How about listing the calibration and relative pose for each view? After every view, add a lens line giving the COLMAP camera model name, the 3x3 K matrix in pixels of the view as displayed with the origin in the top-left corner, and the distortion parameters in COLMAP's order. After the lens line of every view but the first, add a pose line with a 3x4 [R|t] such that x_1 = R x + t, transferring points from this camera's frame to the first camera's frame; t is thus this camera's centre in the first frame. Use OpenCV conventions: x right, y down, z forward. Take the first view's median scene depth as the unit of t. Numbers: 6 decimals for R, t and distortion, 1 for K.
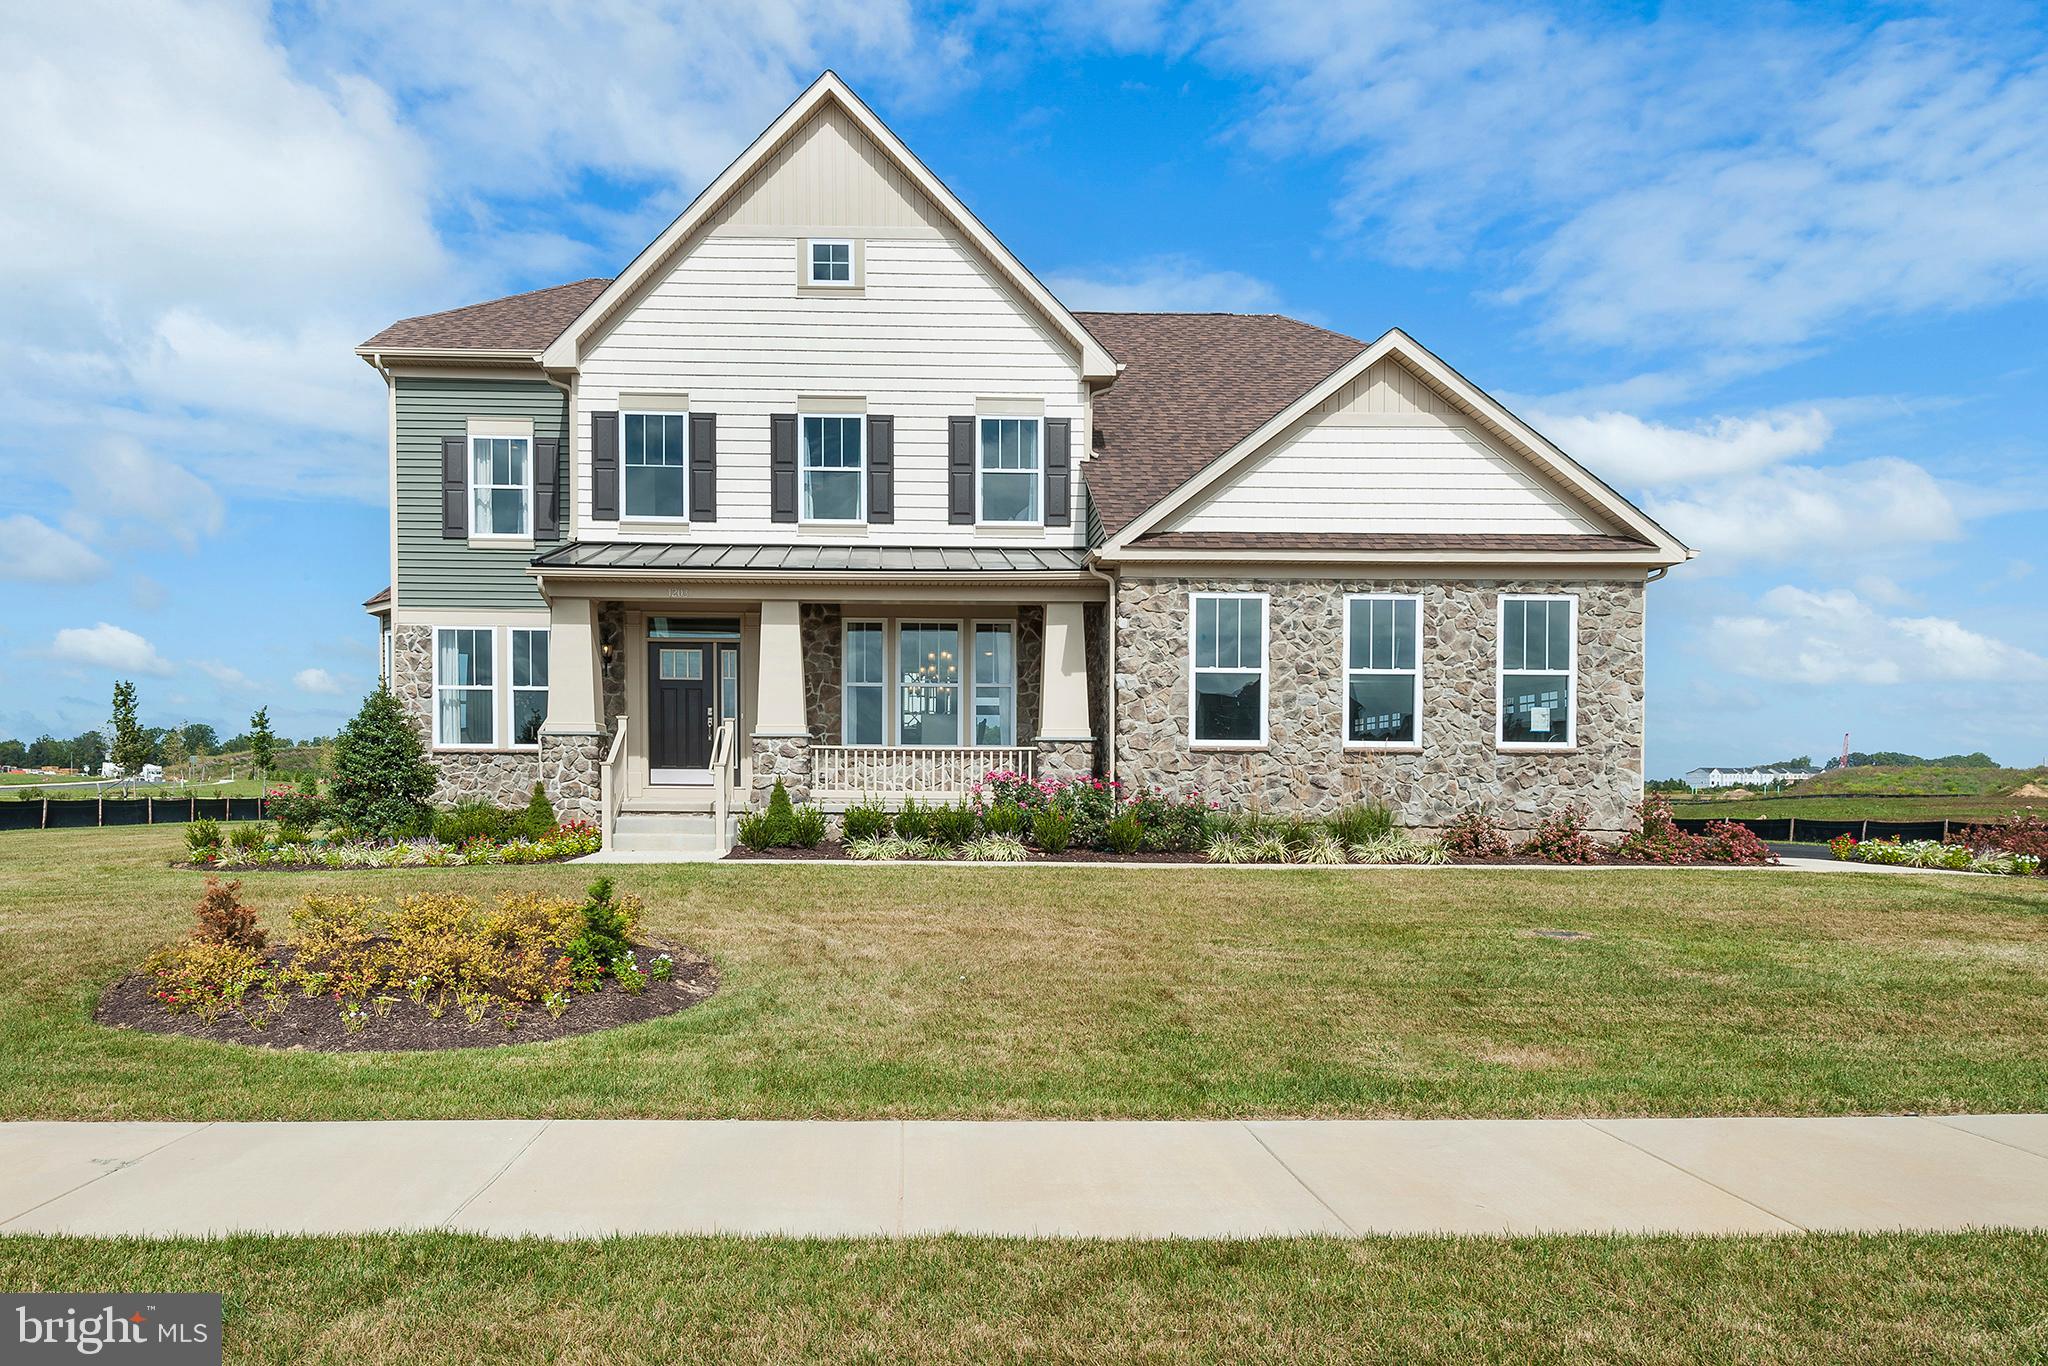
lens RADIAL K [[1361.2, 0, 1026.6], [0, 1361.2, 662.2], [0, 0, 1]] dist [0.002777, 0.007442]
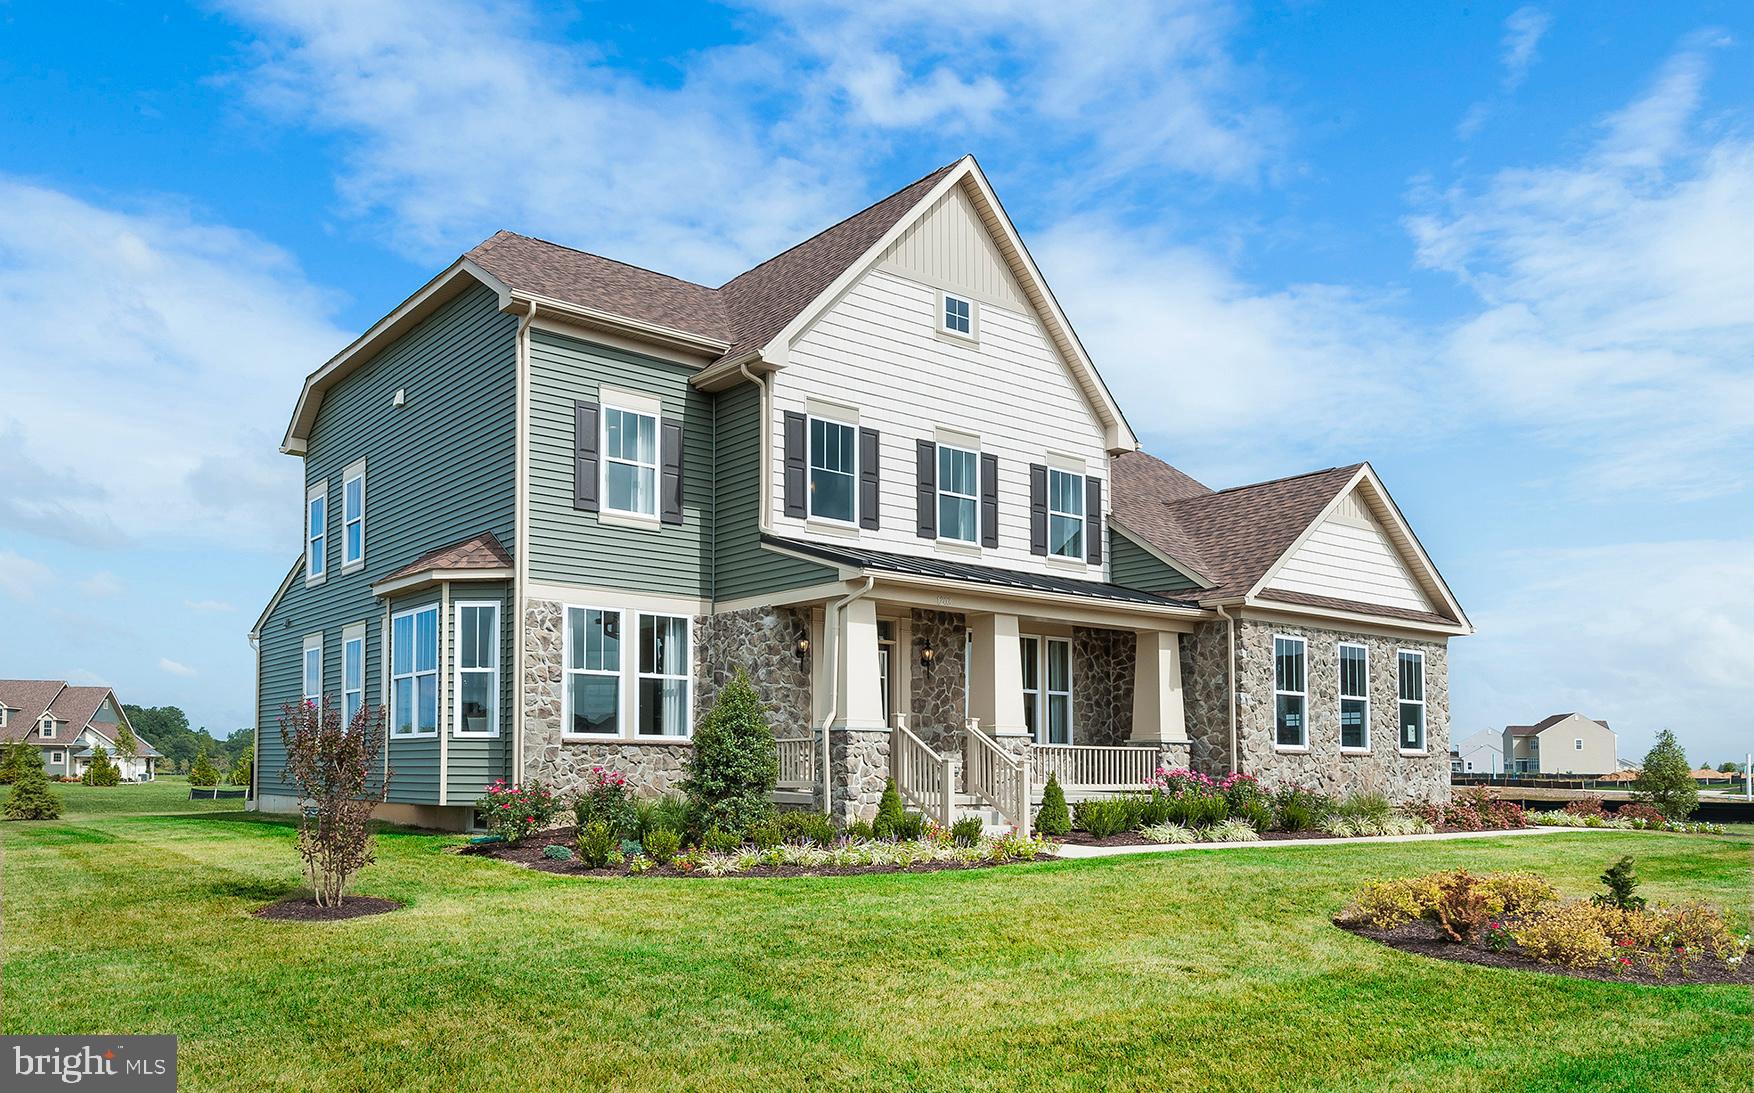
lens RADIAL K [[1333.5, 0, 880.3], [0, 1333.5, 542.9], [0, 0, 1]] dist [-0.003386, -0.005656]
pose [[0.792721, 0.105658, 0.600359, -0.852116], [-0.055774, 0.993305, -0.101169, 0.012724], [-0.607028, 0.046714, 0.793306, 0.163079]]
